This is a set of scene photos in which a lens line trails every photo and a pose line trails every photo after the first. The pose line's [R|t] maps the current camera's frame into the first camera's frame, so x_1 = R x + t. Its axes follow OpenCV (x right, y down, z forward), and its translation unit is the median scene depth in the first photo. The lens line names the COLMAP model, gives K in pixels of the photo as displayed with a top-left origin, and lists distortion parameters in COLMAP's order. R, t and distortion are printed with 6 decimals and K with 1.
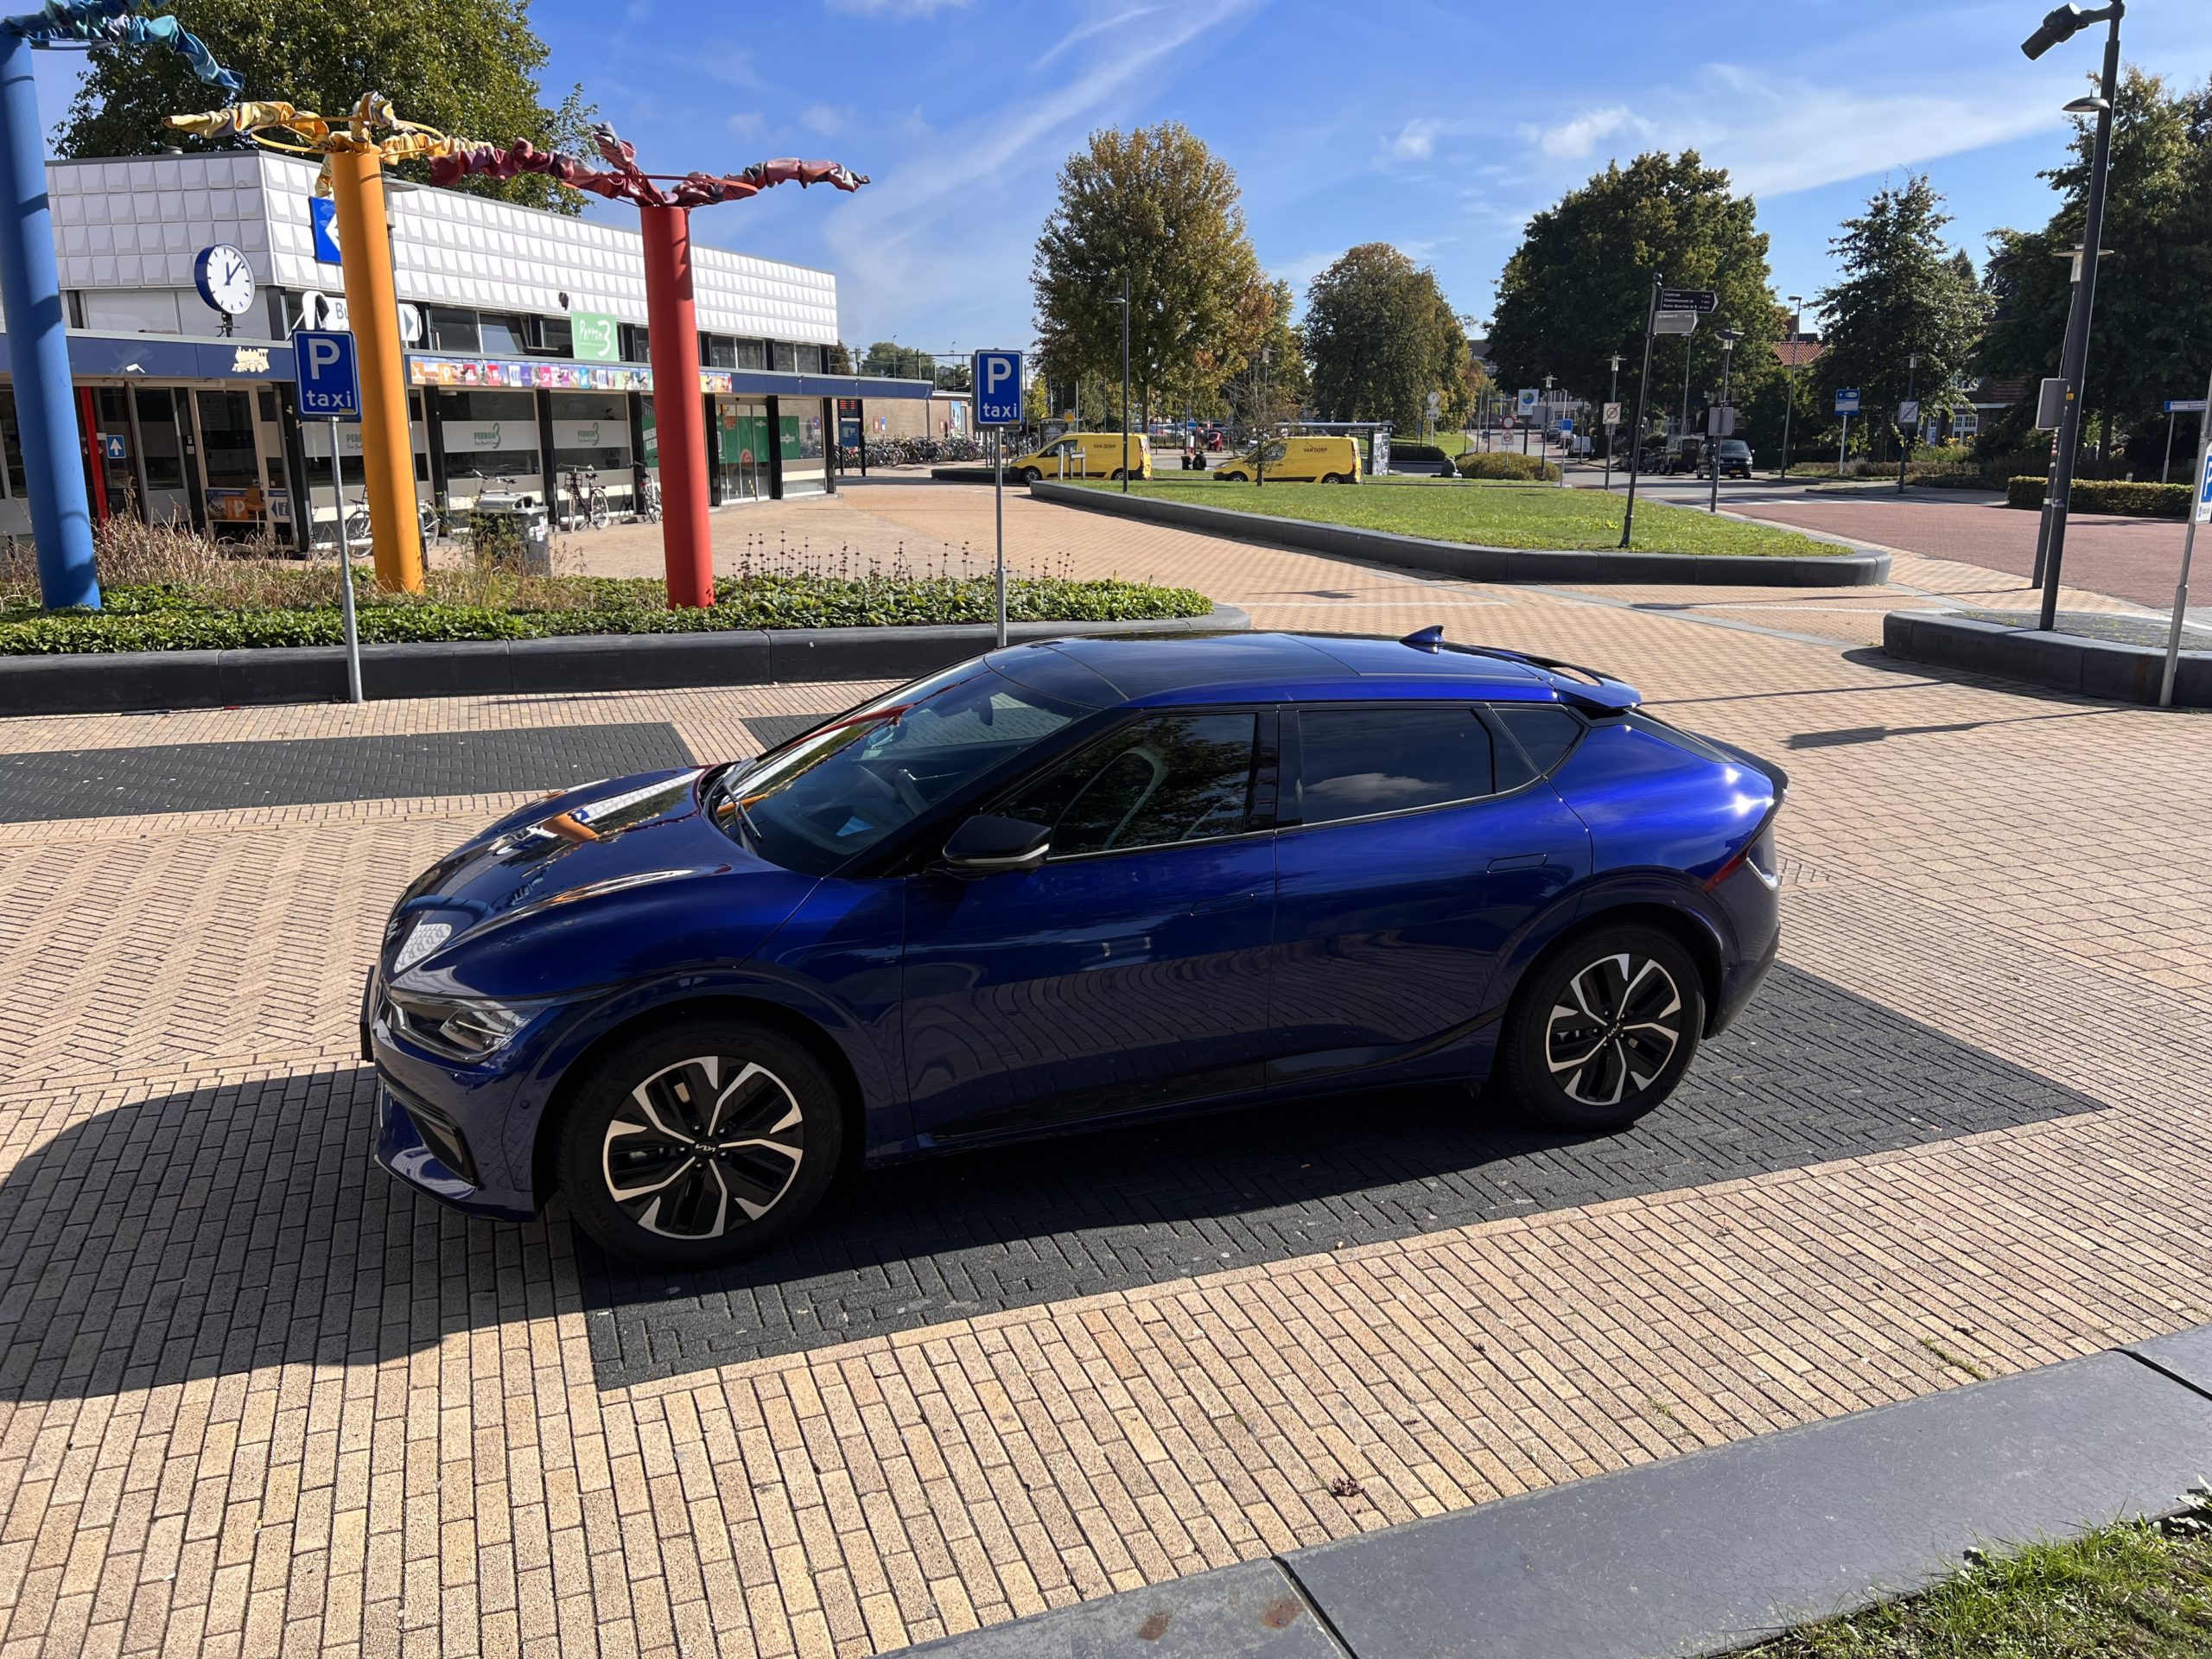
lens RADIAL K [[1654.3, 0, 1119.0], [0, 1654.3, 812.5], [0, 0, 1]] dist [0.051094, -0.053894]
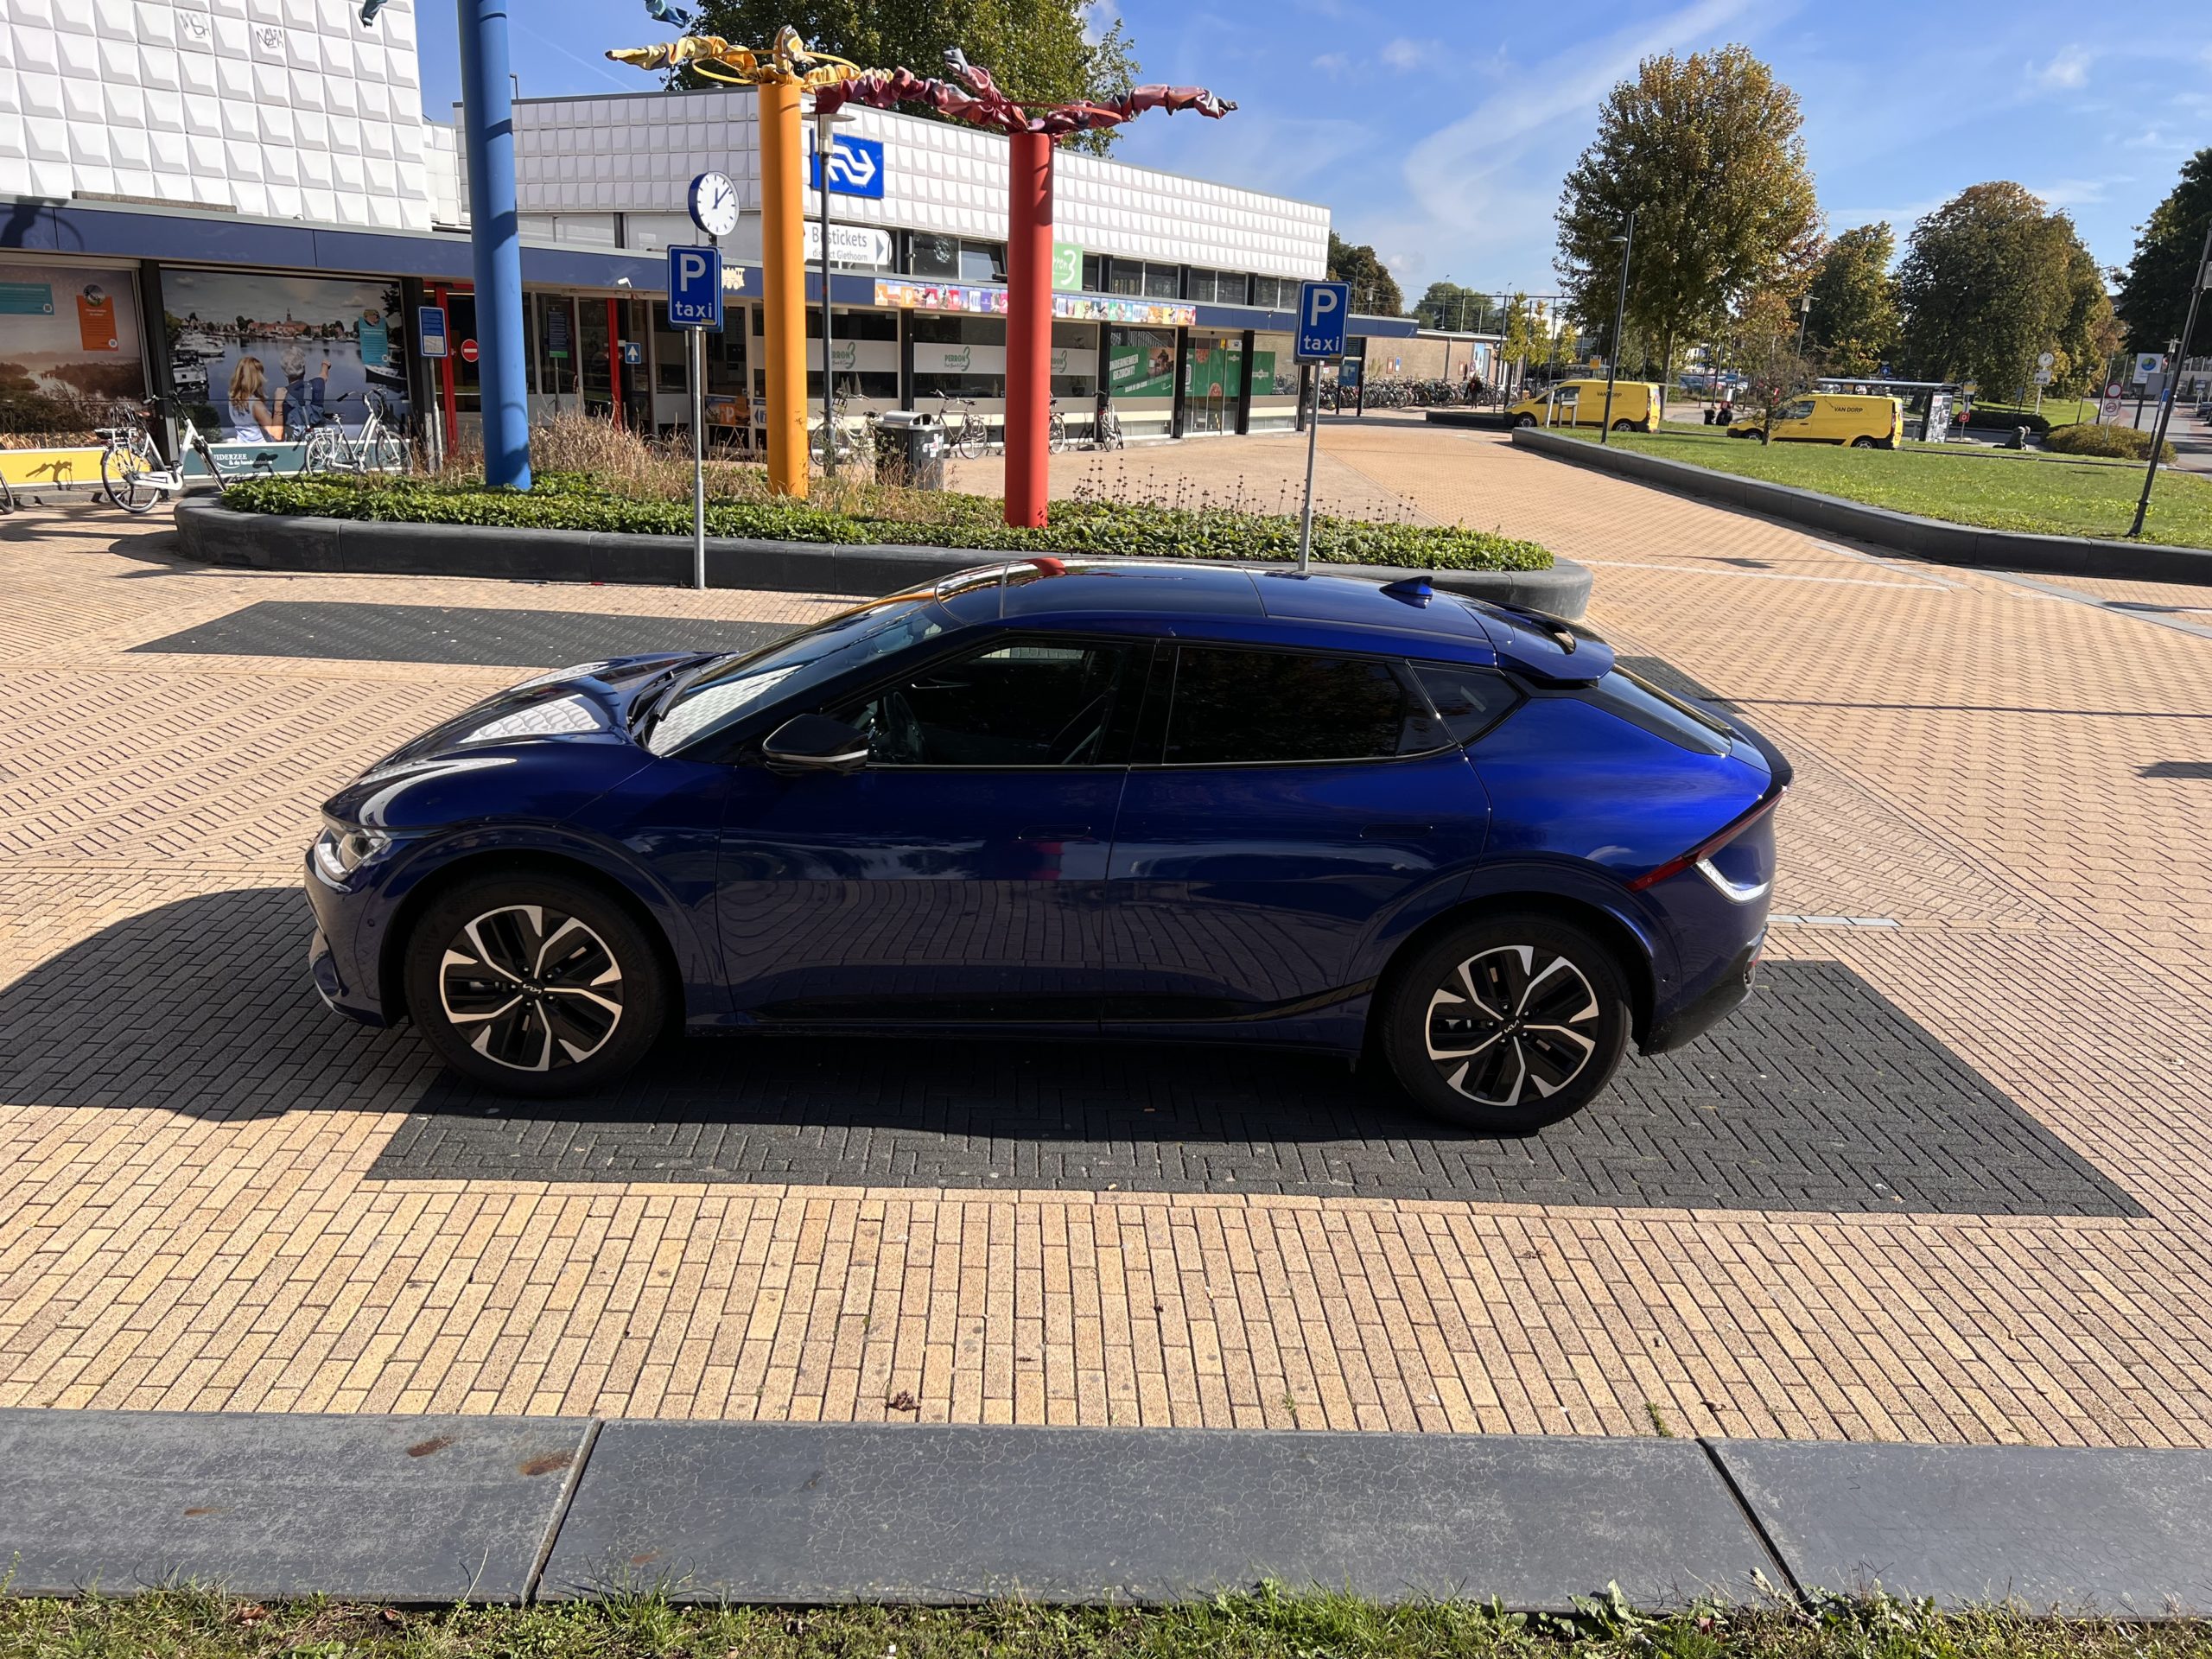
lens RADIAL K [[1654.6, 0, 1115.6], [0, 1654.6, 827.6], [0, 0, 1]] dist [0.050869, -0.053302]
pose [[0.947924, 0.123509, -0.293575, 0.071282], [-0.111318, 0.992094, 0.057948, -0.001528], [0.298411, -0.022250, 0.954178, 0.012213]]
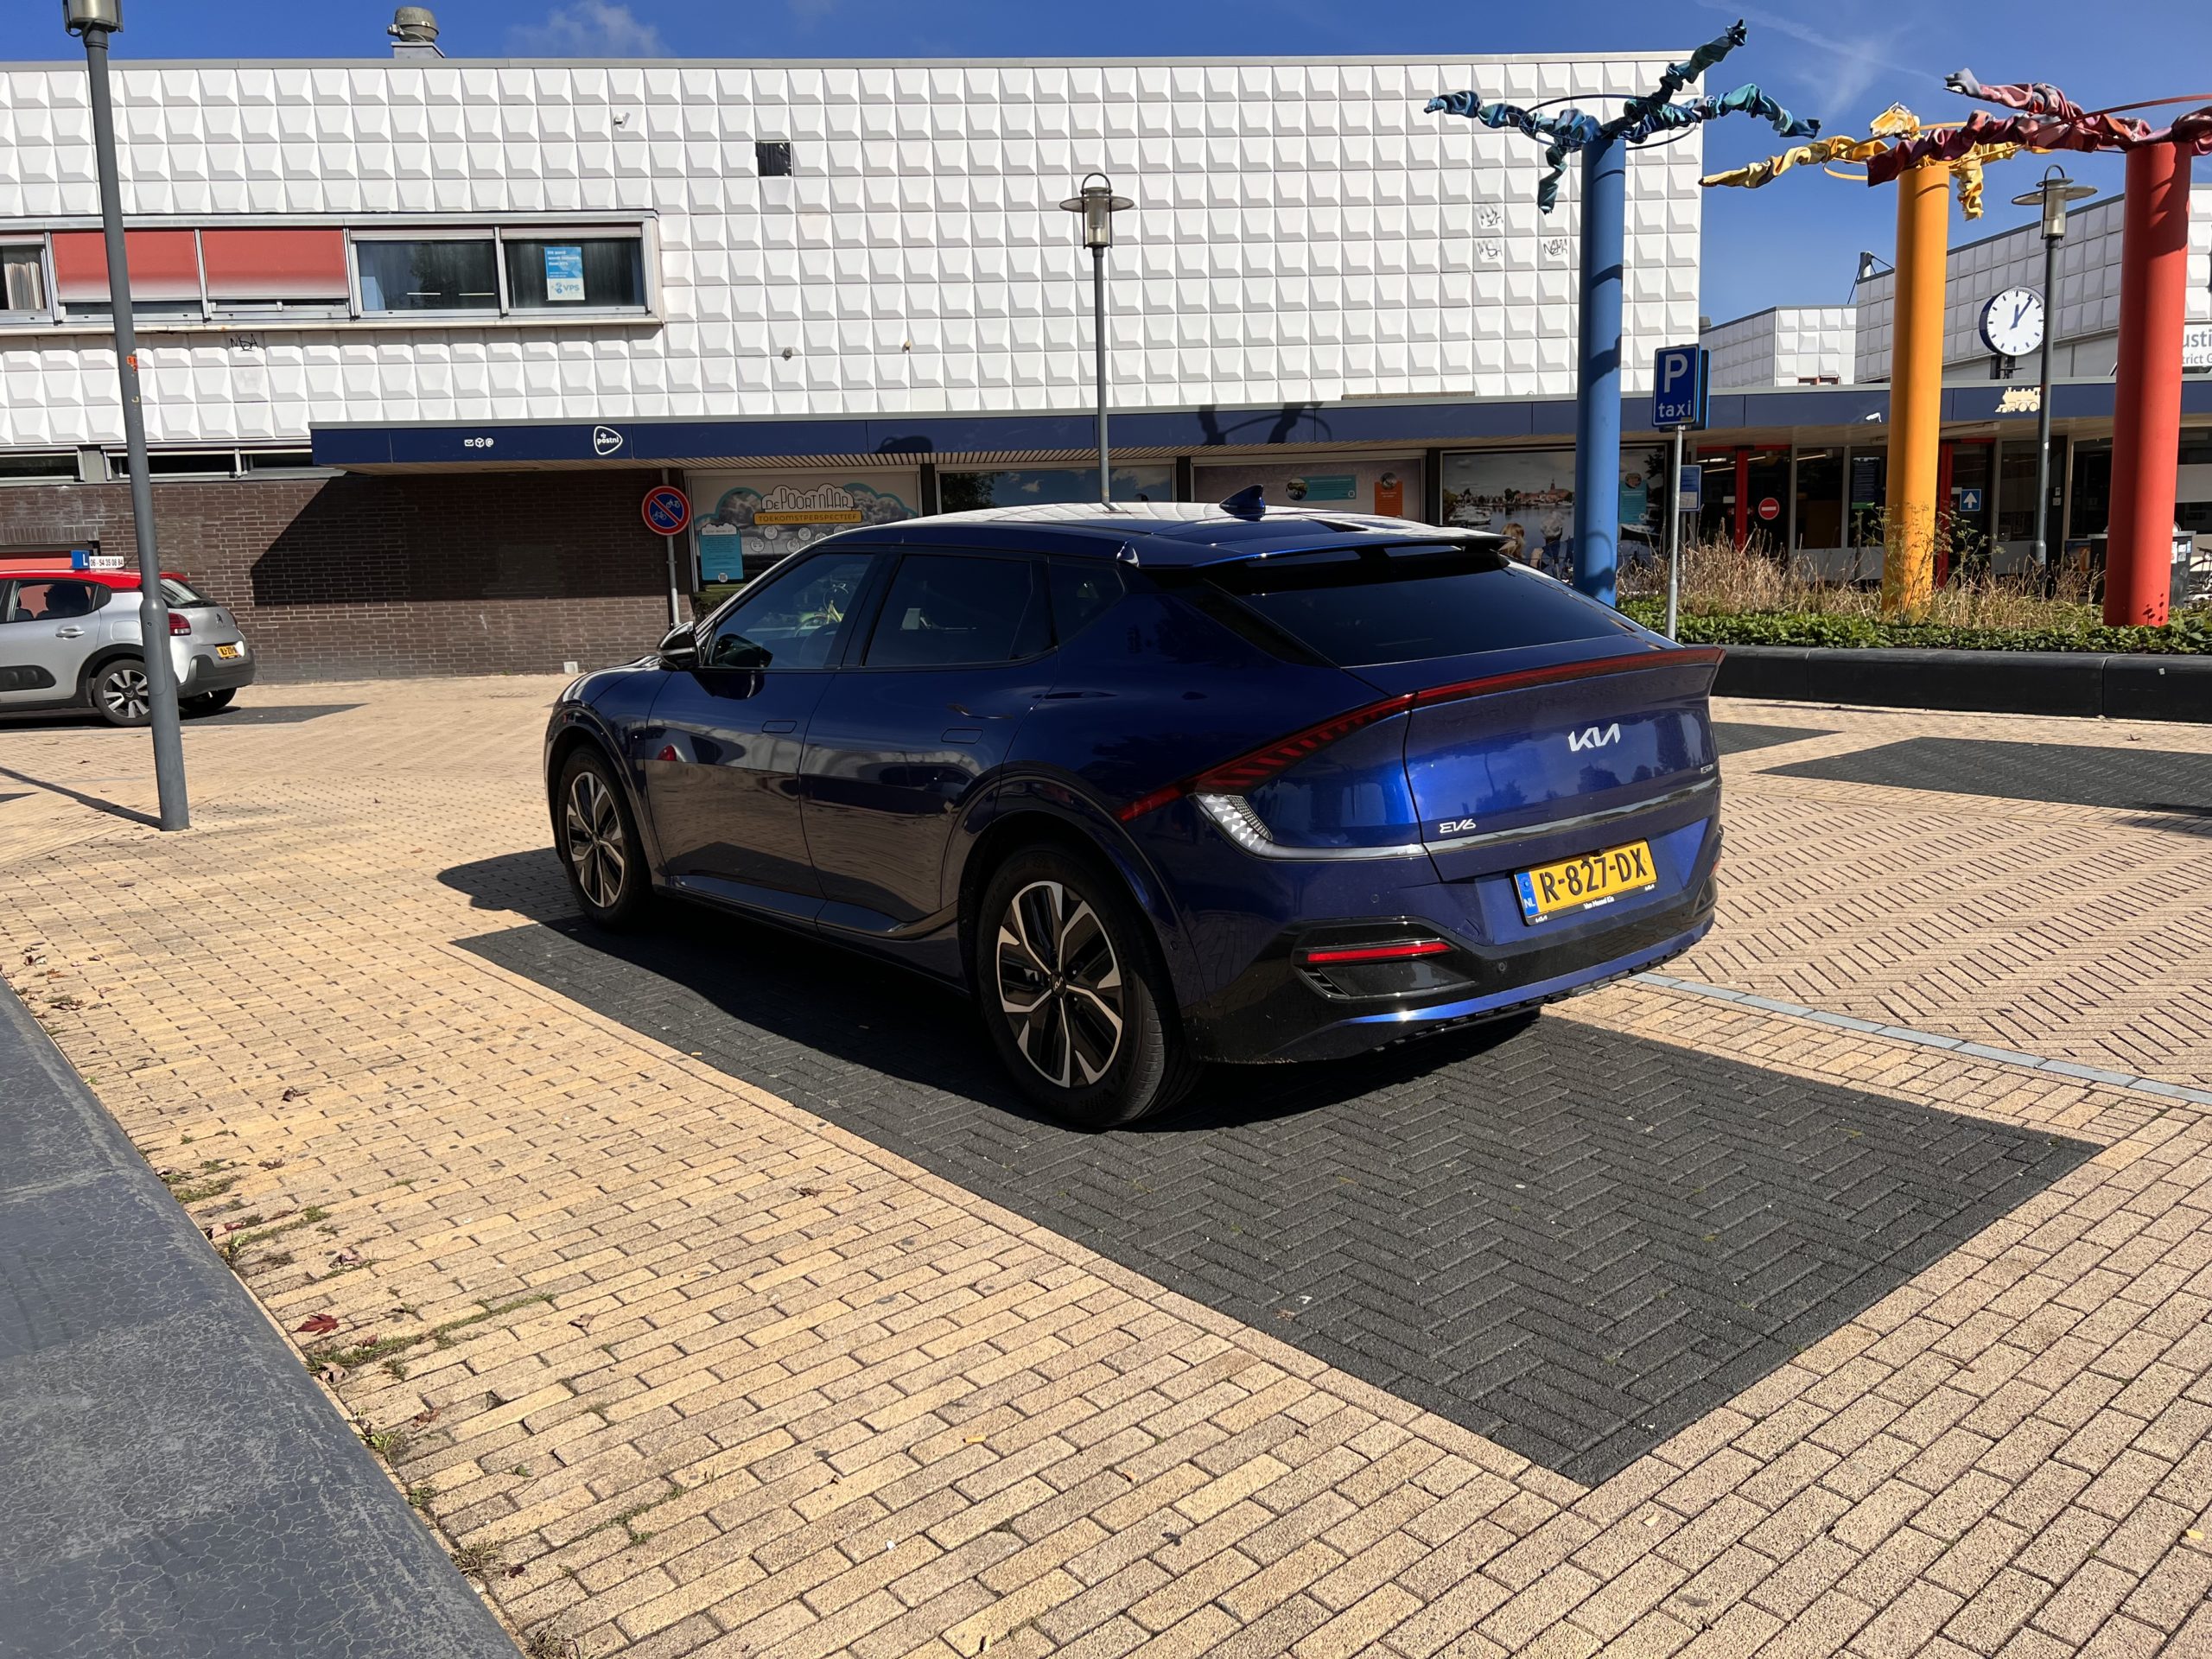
lens RADIAL K [[1654.3, 0, 1110.6], [0, 1654.3, 809.1], [0, 0, 1]] dist [0.059673, -0.068602]
pose [[0.319554, 0.127858, -0.938902, 0.206726], [-0.187529, 0.979790, 0.069601, -0.000998], [0.928826, 0.153830, 0.337073, 0.155844]]
